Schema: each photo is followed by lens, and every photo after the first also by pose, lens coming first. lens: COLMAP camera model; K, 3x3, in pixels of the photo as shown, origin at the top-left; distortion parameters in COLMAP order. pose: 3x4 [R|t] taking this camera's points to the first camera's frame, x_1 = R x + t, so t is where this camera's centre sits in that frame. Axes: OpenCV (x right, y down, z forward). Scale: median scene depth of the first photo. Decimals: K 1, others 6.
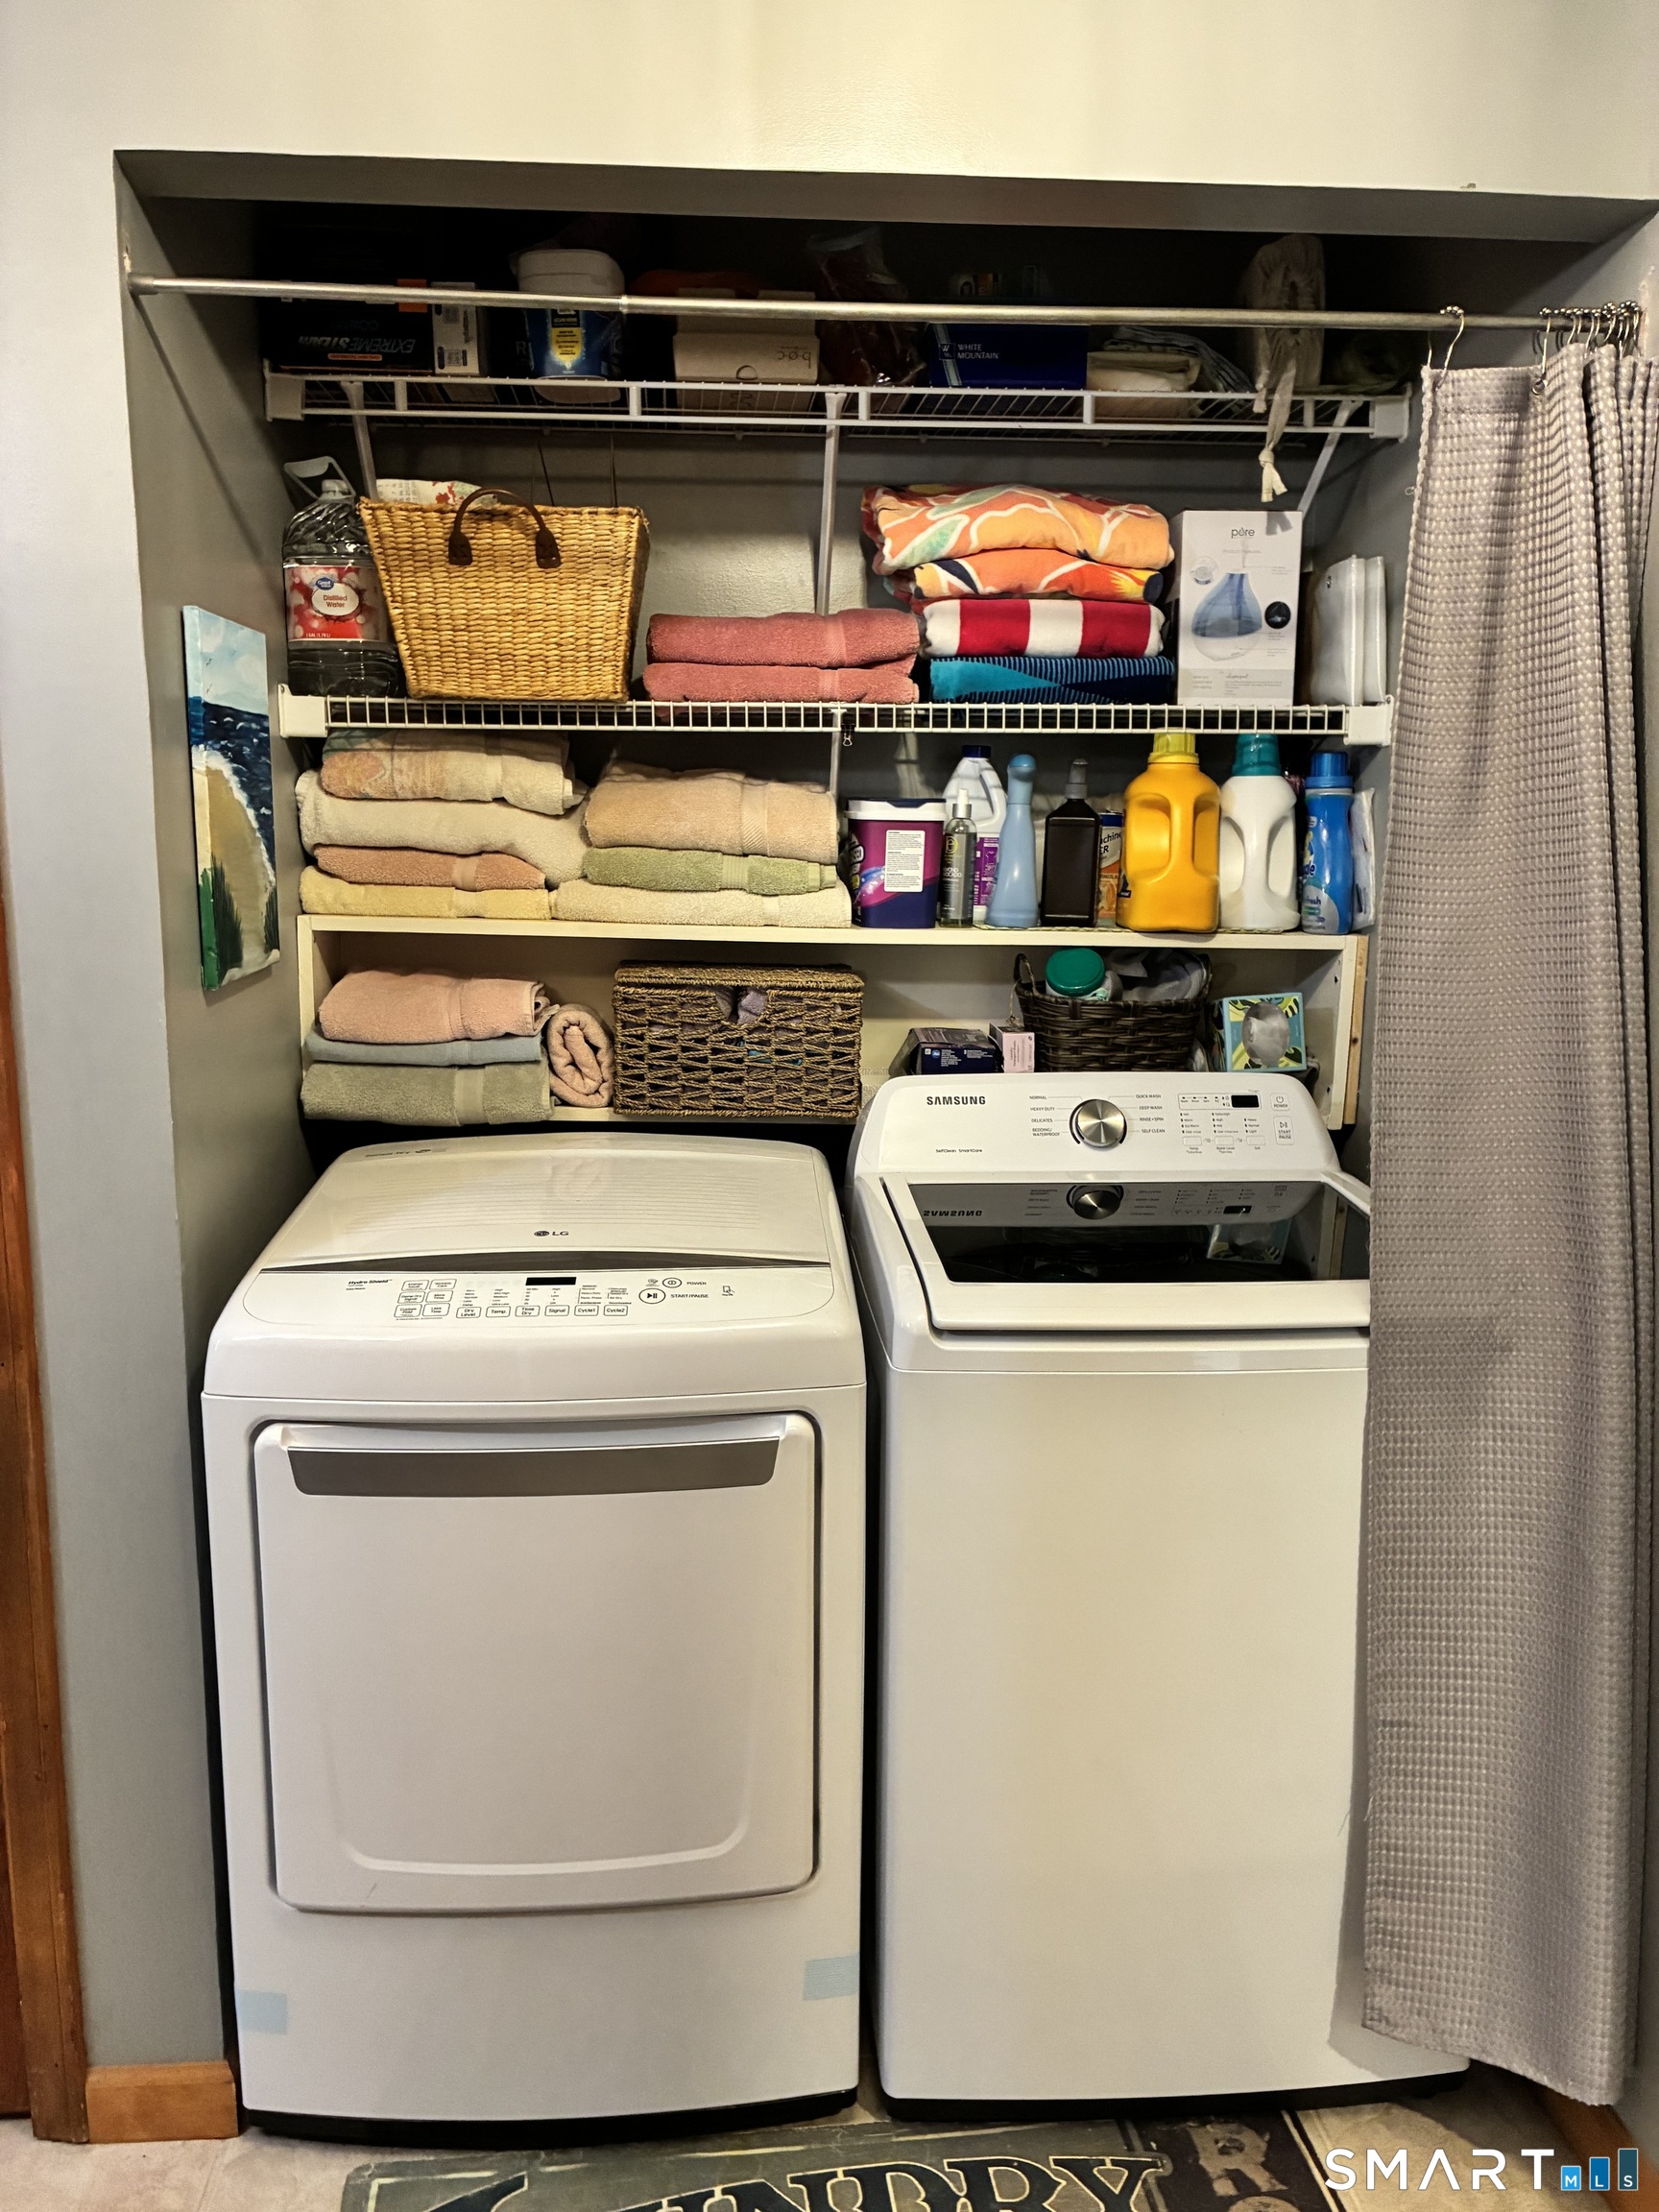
lens RADIAL K [[1676.9, 0, 828.7], [0, 1676.9, 1108.2], [0, 0, 1]] dist [0.051341, -0.065882]
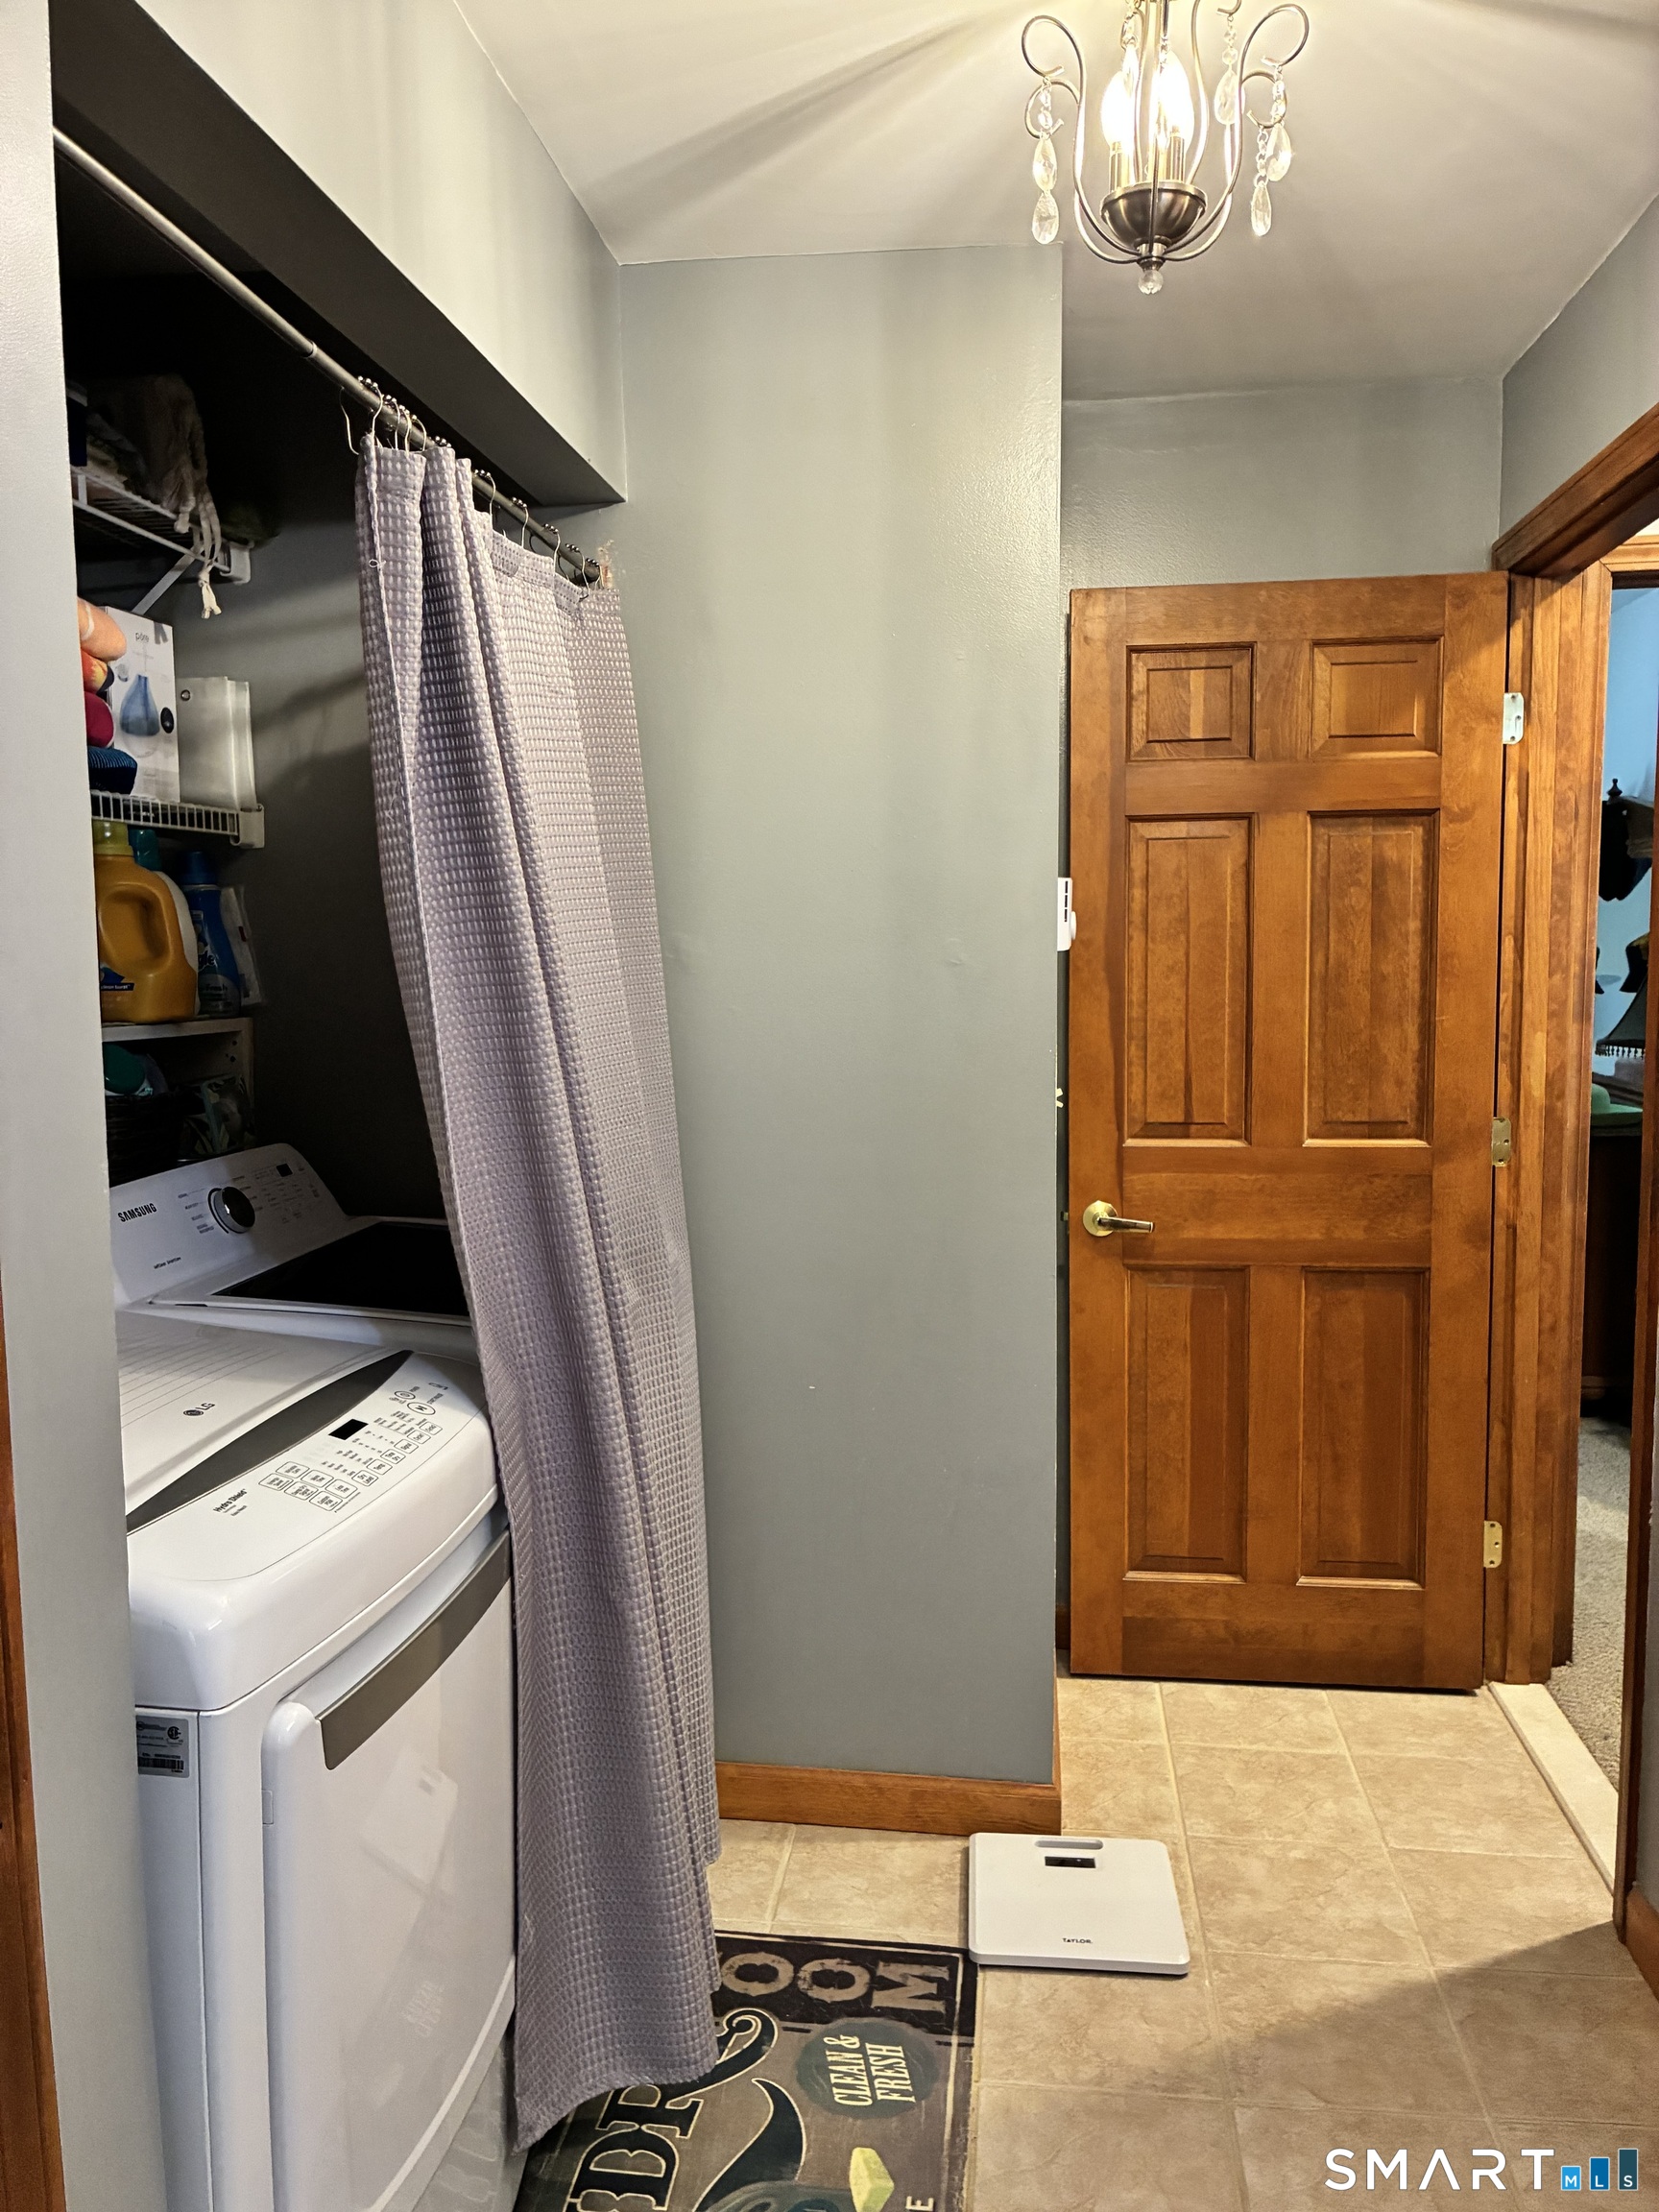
lens RADIAL K [[1676.9, 0, 826.1], [0, 1676.9, 1101.1], [0, 0, 1]] dist [0.051341, -0.065882]
pose [[0.204766, -0.101658, 0.973518, -0.710932], [0.167850, 0.983506, 0.067396, -0.060707], [-0.964312, 0.149605, 0.218452, 0.412708]]
